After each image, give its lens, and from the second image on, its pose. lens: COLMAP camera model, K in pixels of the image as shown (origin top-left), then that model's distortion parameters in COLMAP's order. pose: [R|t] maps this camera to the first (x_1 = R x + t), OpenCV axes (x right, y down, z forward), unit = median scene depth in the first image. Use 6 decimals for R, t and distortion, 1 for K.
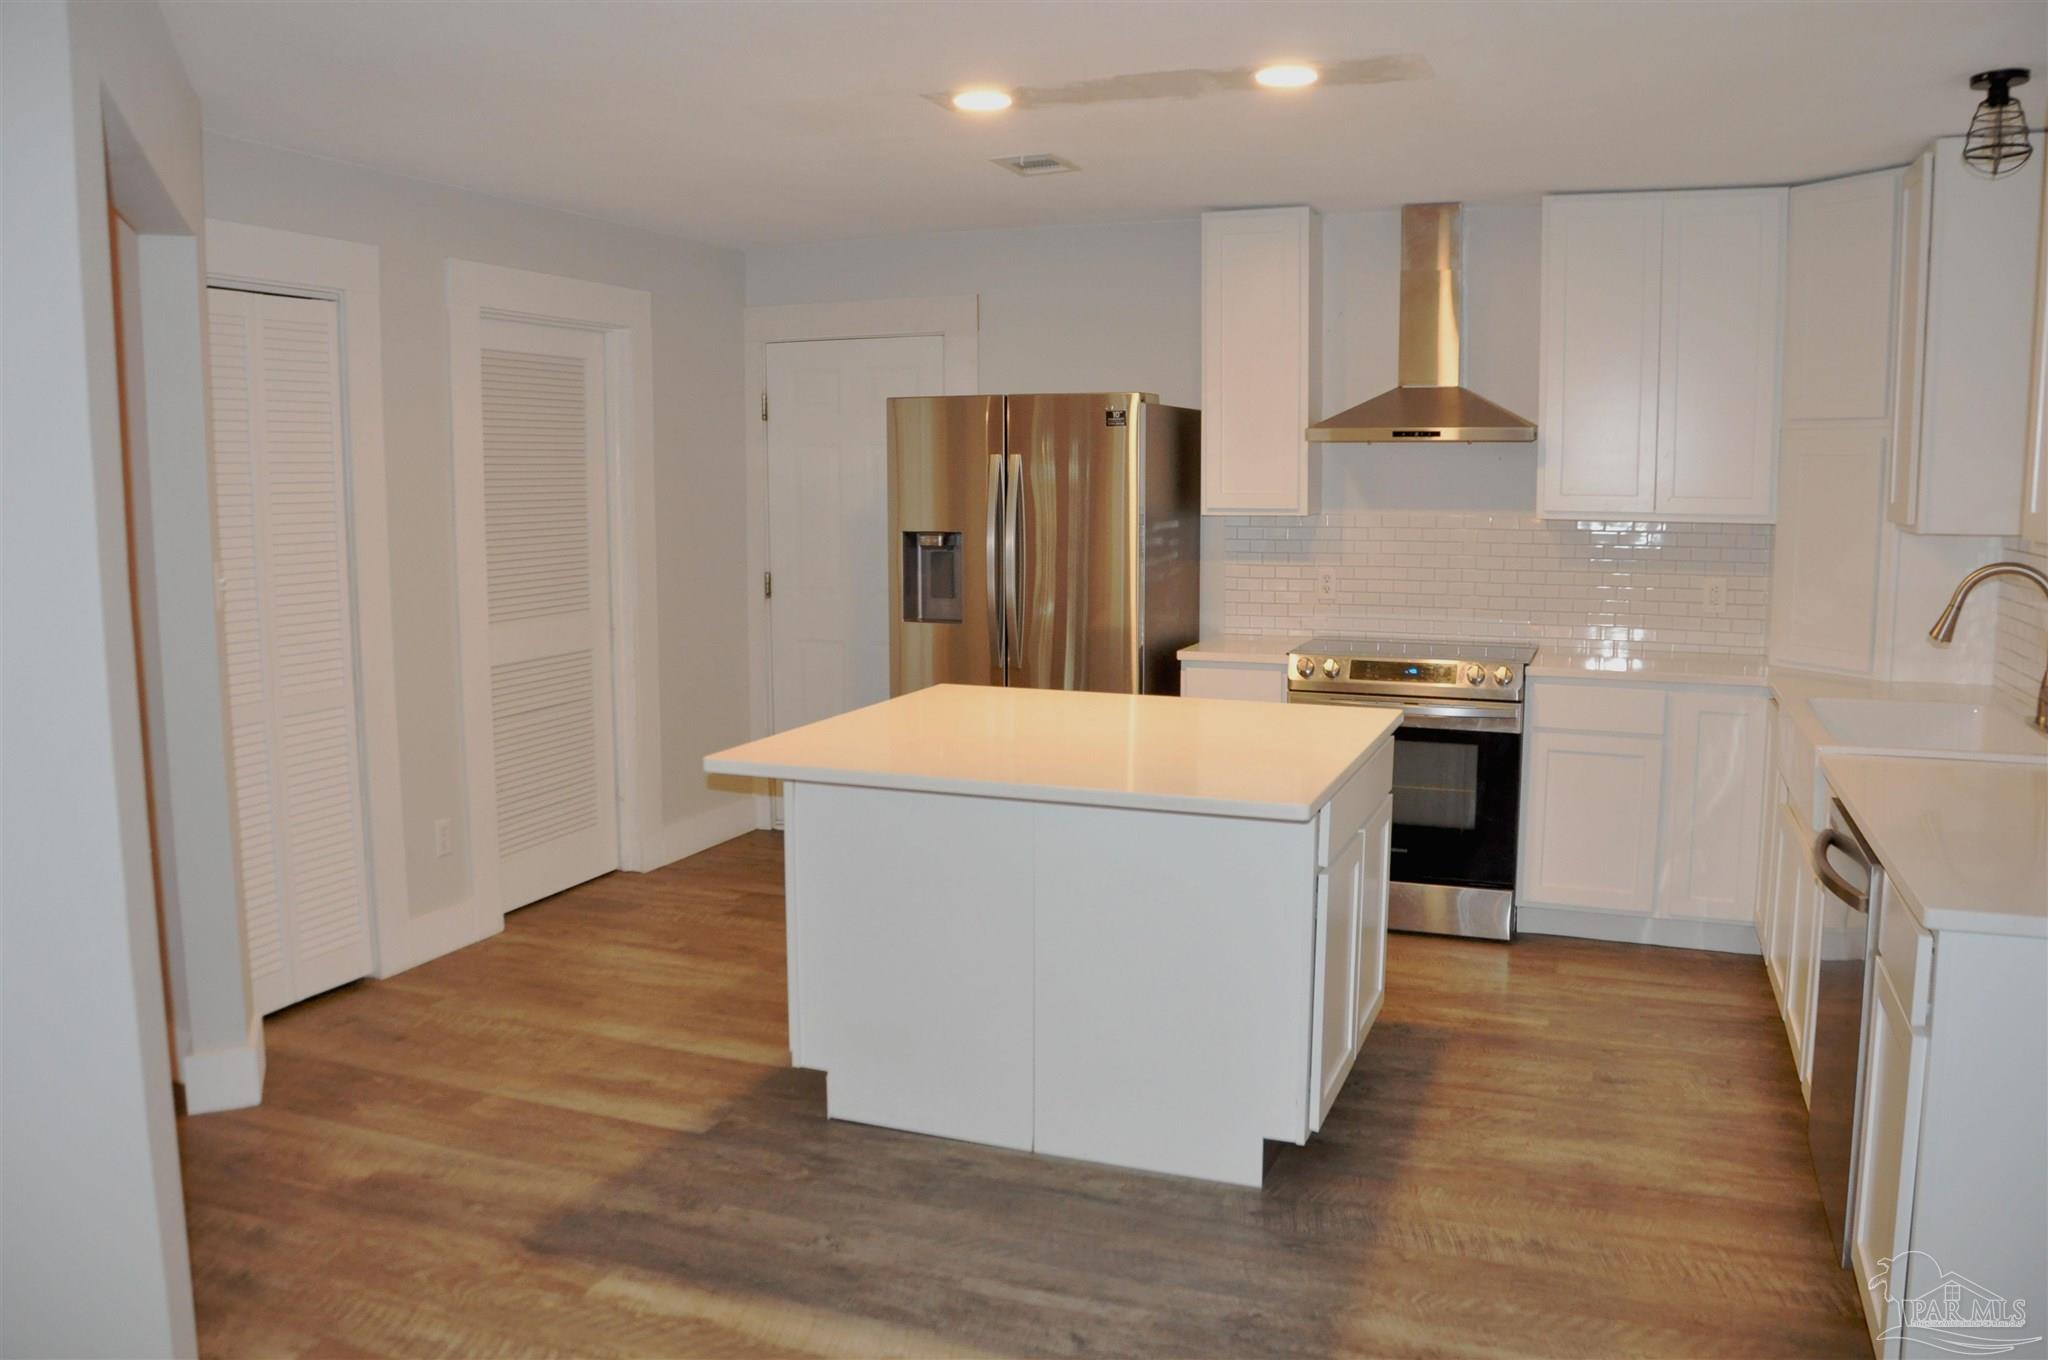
lens RADIAL K [[1578.2, 0, 1007.4], [0, 1578.2, 672.8], [0, 0, 1]] dist [-0.137366, 0.057582]
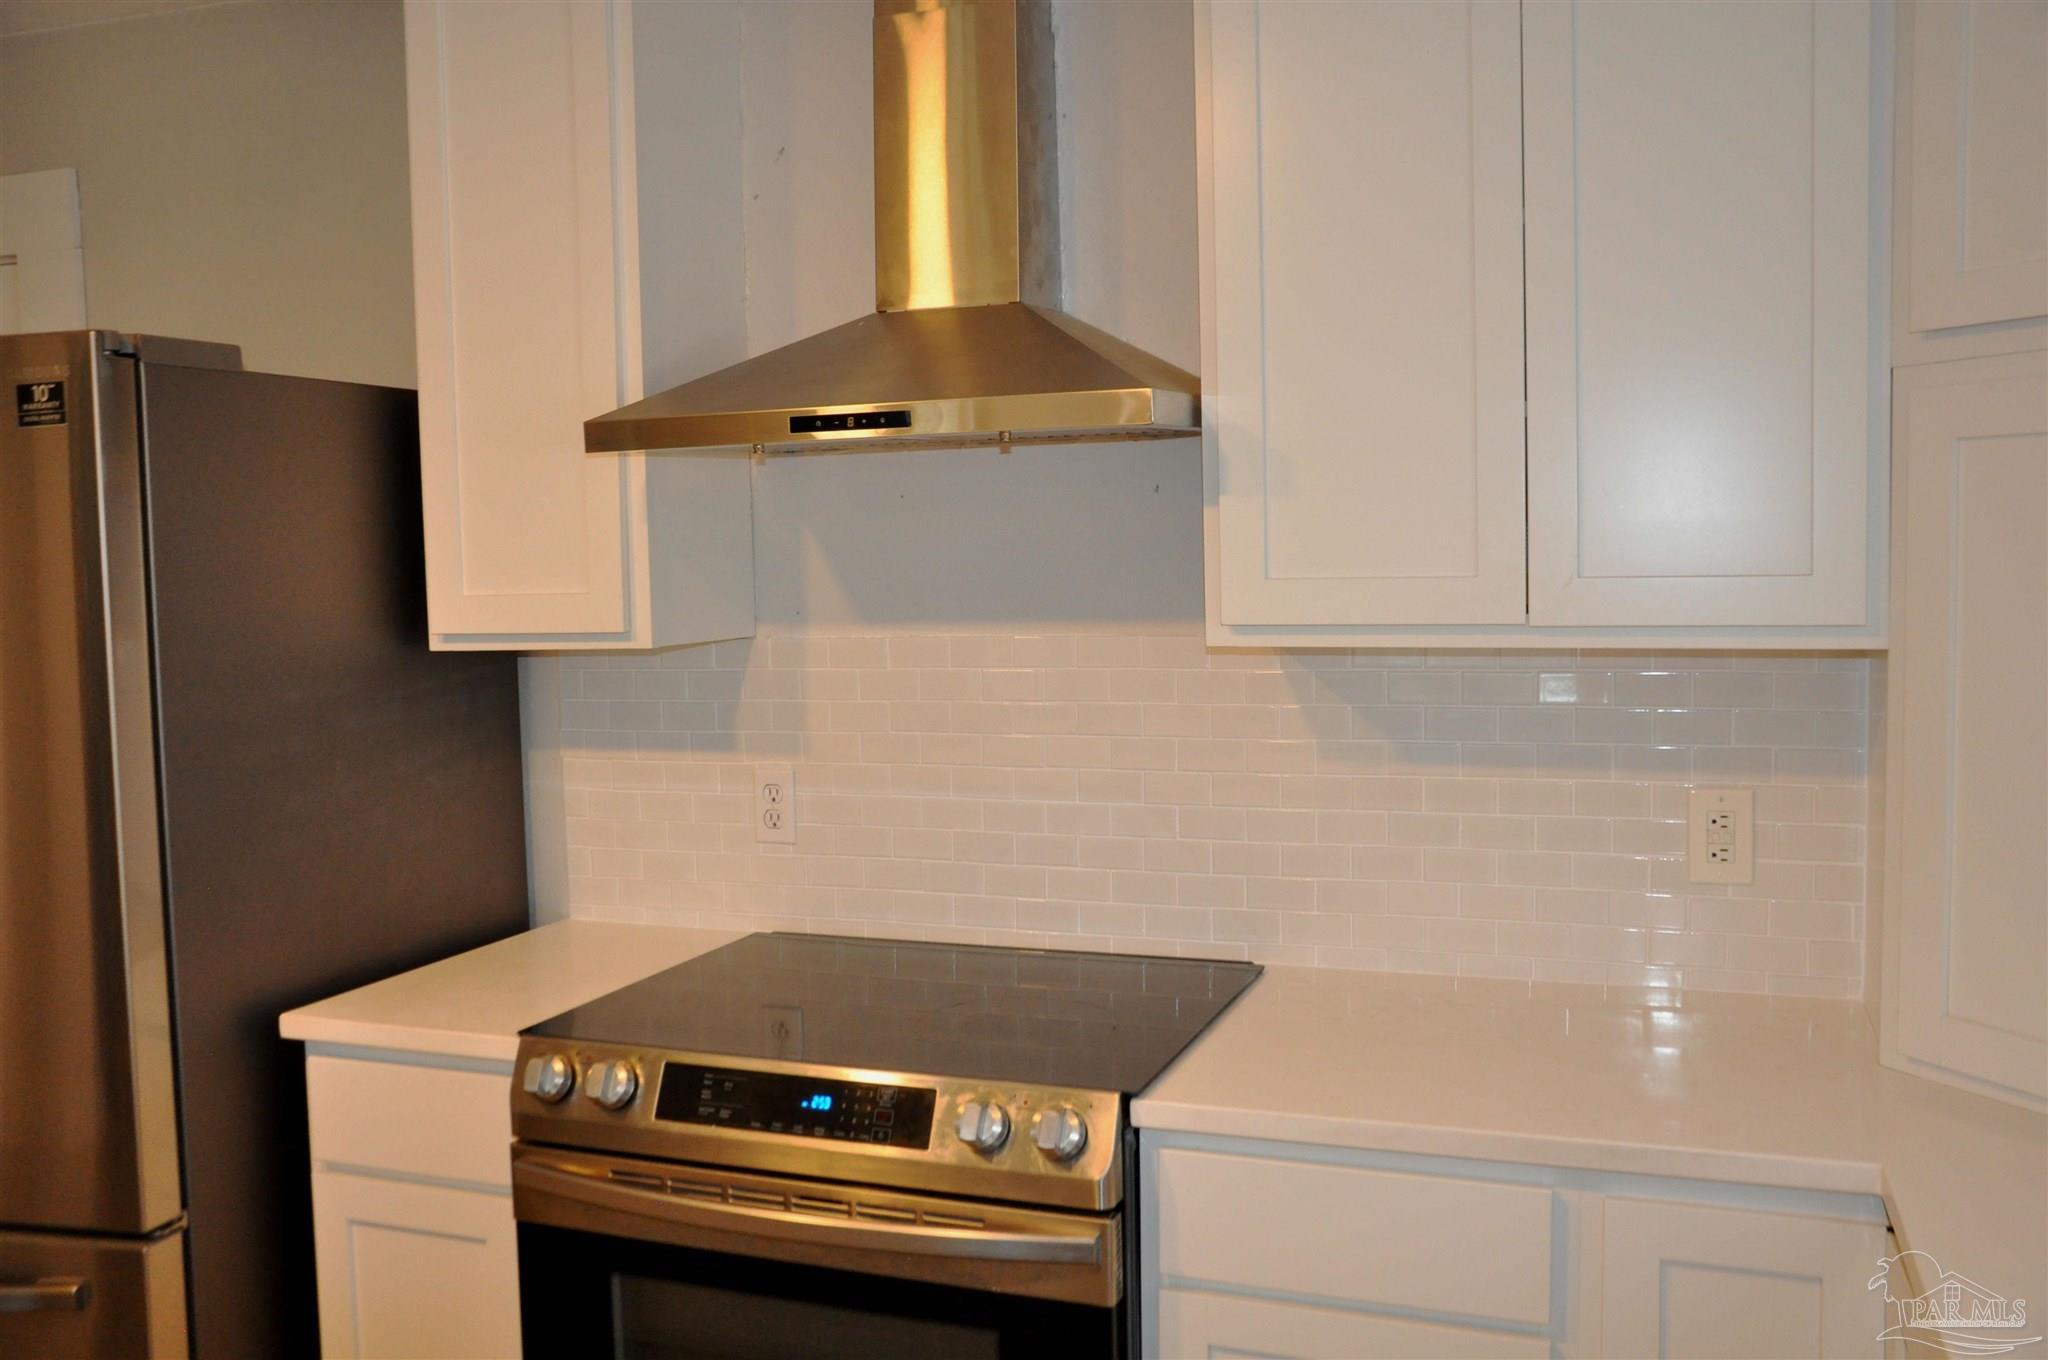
lens RADIAL K [[1842.6, 0, 1025.1], [0, 1842.6, 669.4], [0, 0, 1]] dist [-0.063600, 0.005942]
pose [[0.999603, -0.020962, 0.018801, 0.298309], [0.022011, 0.998105, -0.057459, -0.072301], [-0.017561, 0.057850, 0.998171, 0.590026]]
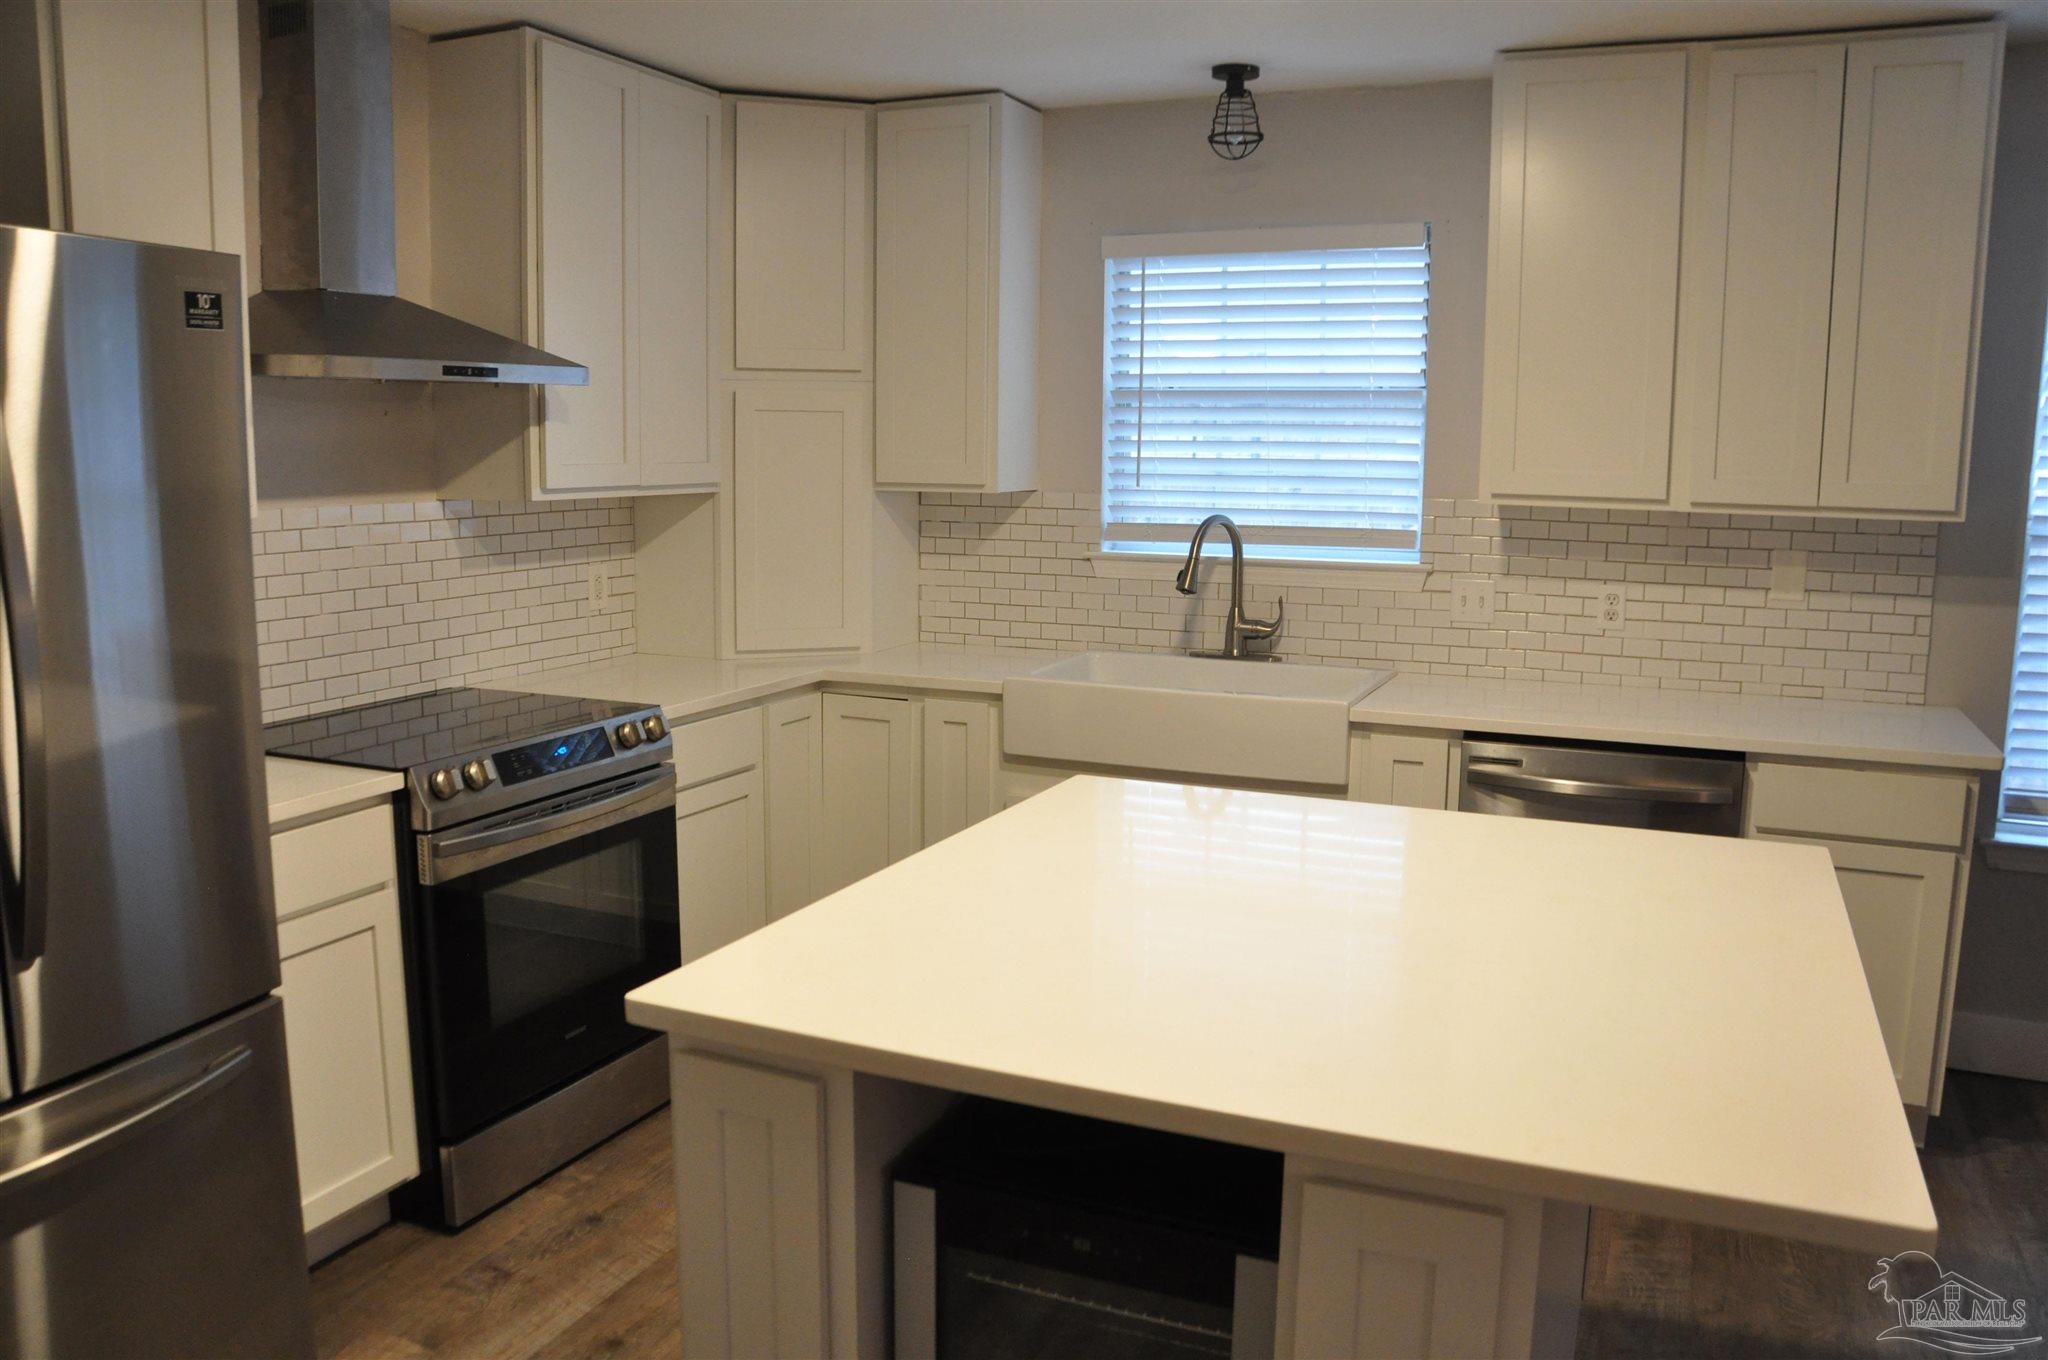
lens RADIAL K [[1578.2, 0, 1017.3], [0, 1578.2, 673.6], [0, 0, 1]] dist [-0.137366, 0.057582]
pose [[0.032779, -0.143739, 0.989073, -0.352303], [0.110811, 0.984026, 0.139334, -0.099253], [-0.993301, 0.105033, 0.048183, 0.784667]]
